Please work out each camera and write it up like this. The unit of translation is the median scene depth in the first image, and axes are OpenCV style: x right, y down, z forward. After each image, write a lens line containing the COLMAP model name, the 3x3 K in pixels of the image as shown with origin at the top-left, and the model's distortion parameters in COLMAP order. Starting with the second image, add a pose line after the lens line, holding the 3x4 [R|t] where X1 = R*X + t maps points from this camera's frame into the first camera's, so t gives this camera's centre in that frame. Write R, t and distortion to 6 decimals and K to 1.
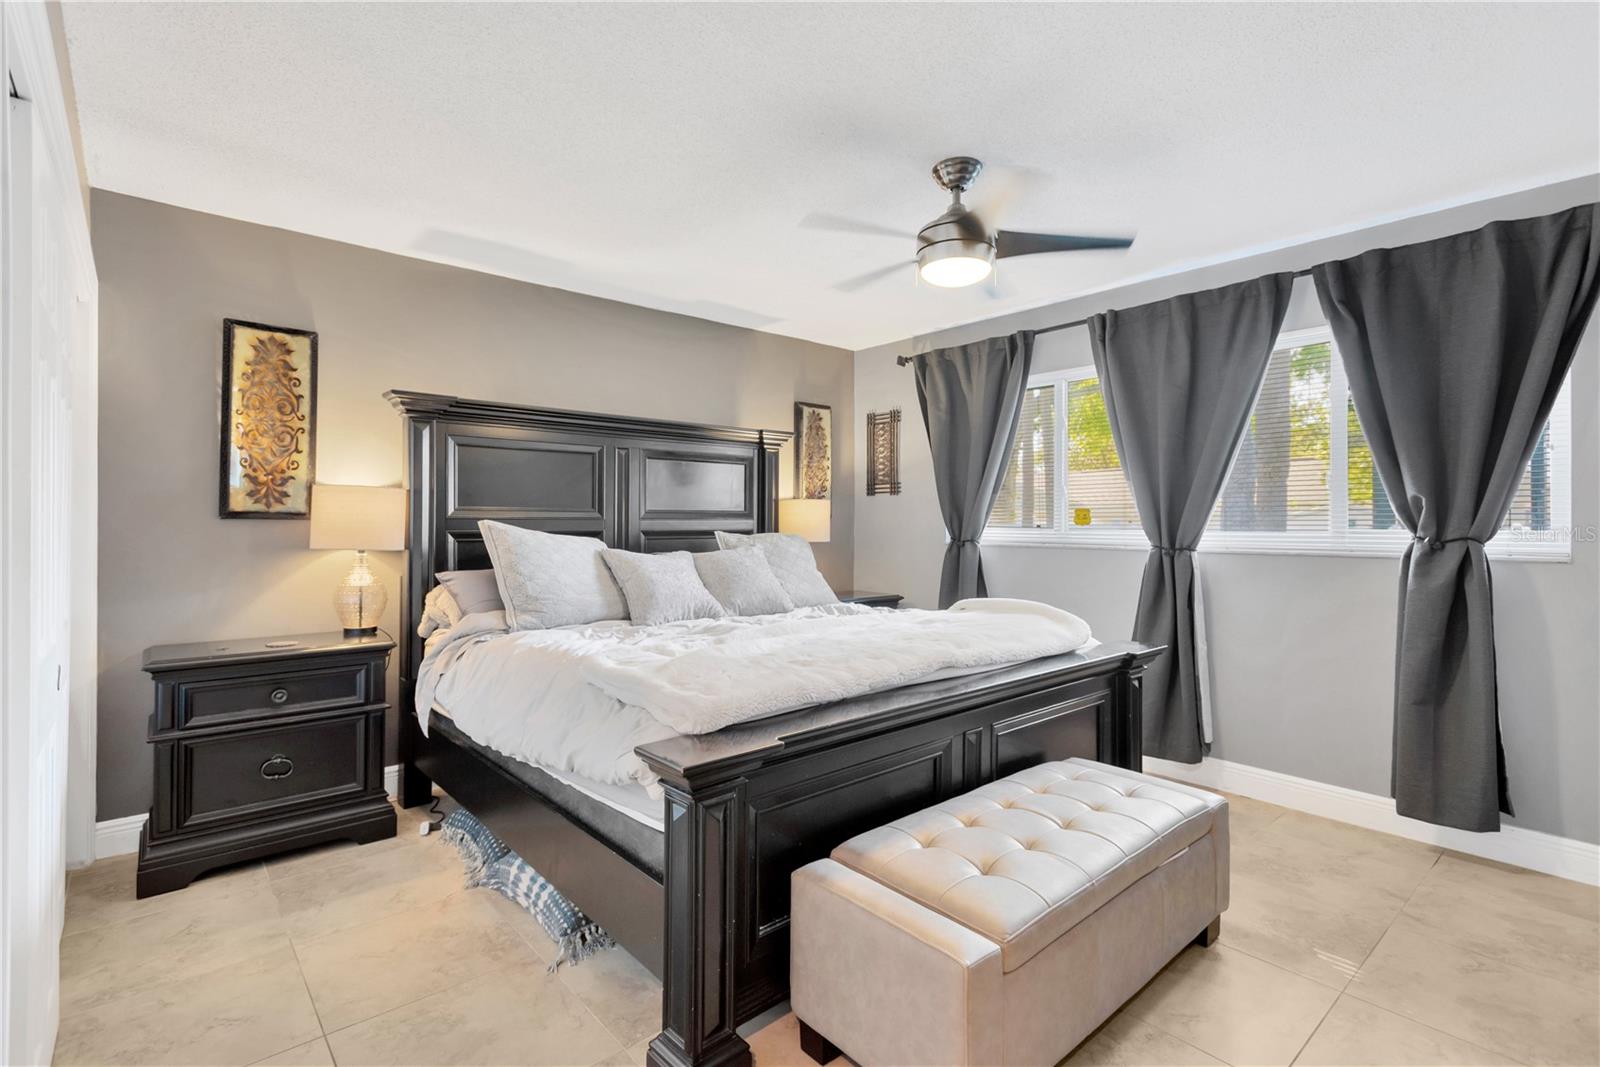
lens RADIAL K [[745.6, 0, 797.9], [0, 745.6, 525.9], [0, 0, 1]] dist [0.018799, -0.005703]
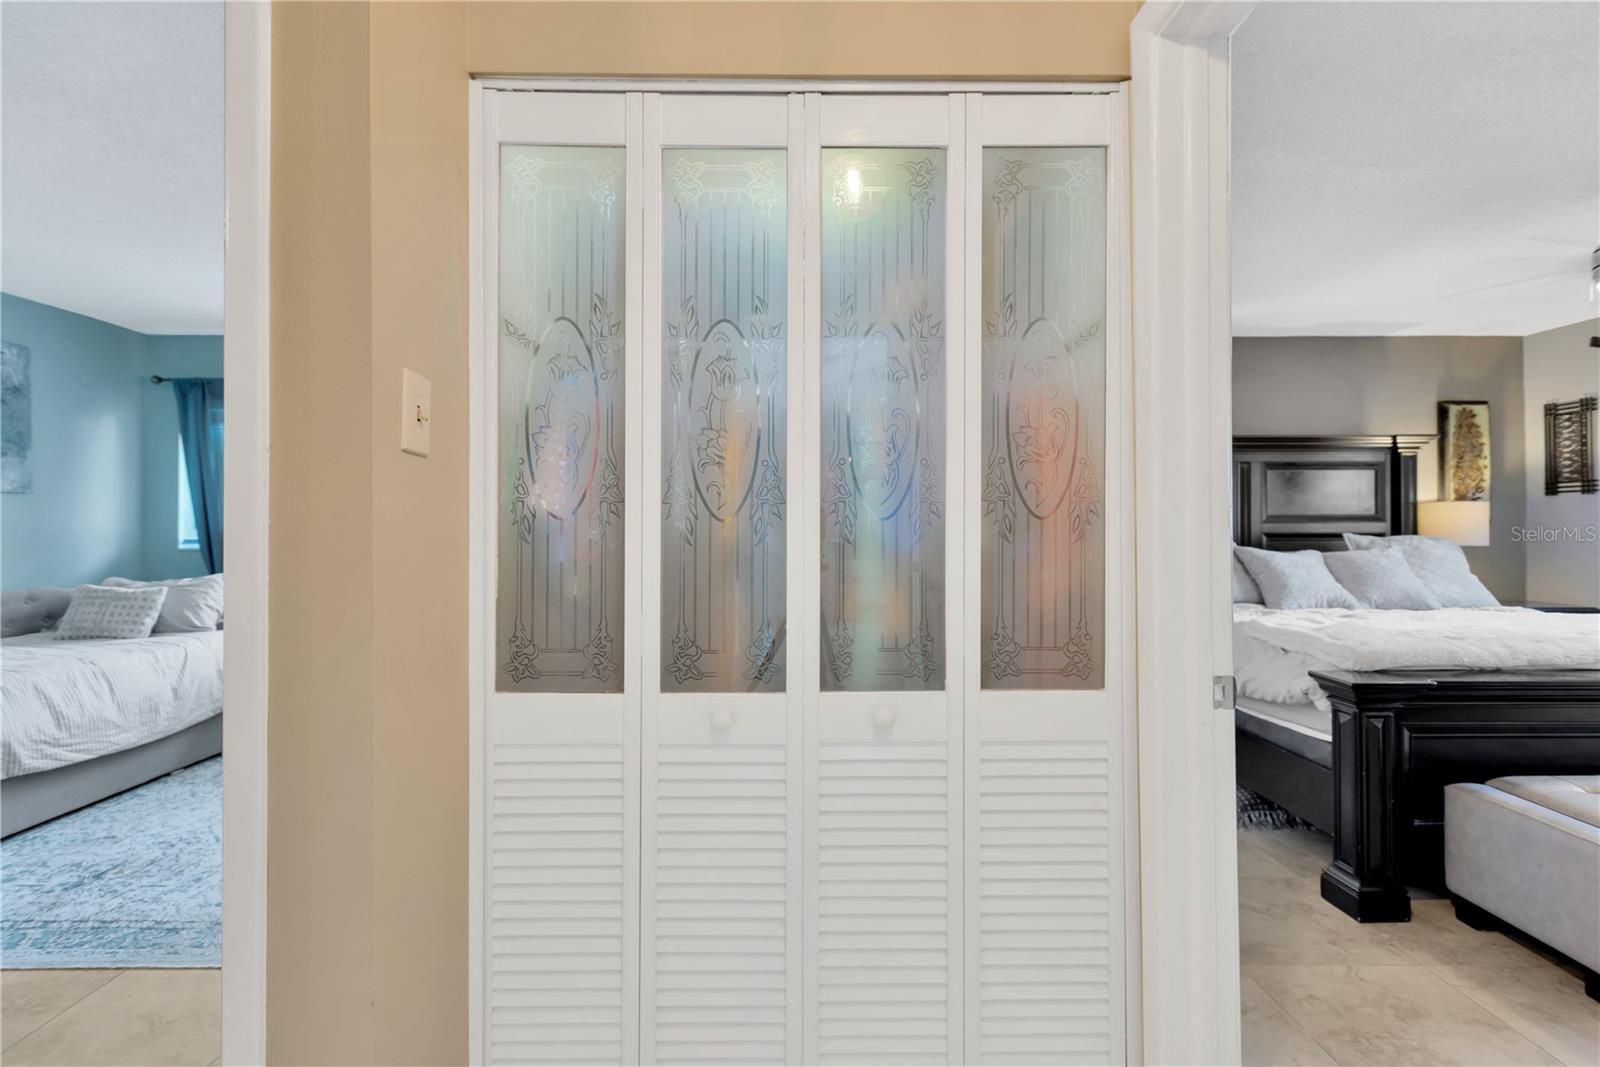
lens RADIAL K [[745.6, 0, 797.9], [0, 745.6, 525.9], [0, 0, 1]] dist [0.018799, -0.005703]
pose [[0.761315, -0.009040, -0.648319, -0.004310], [0.004477, 0.999952, -0.008686, 0.001466], [0.648367, 0.003710, 0.761319, -0.325565]]
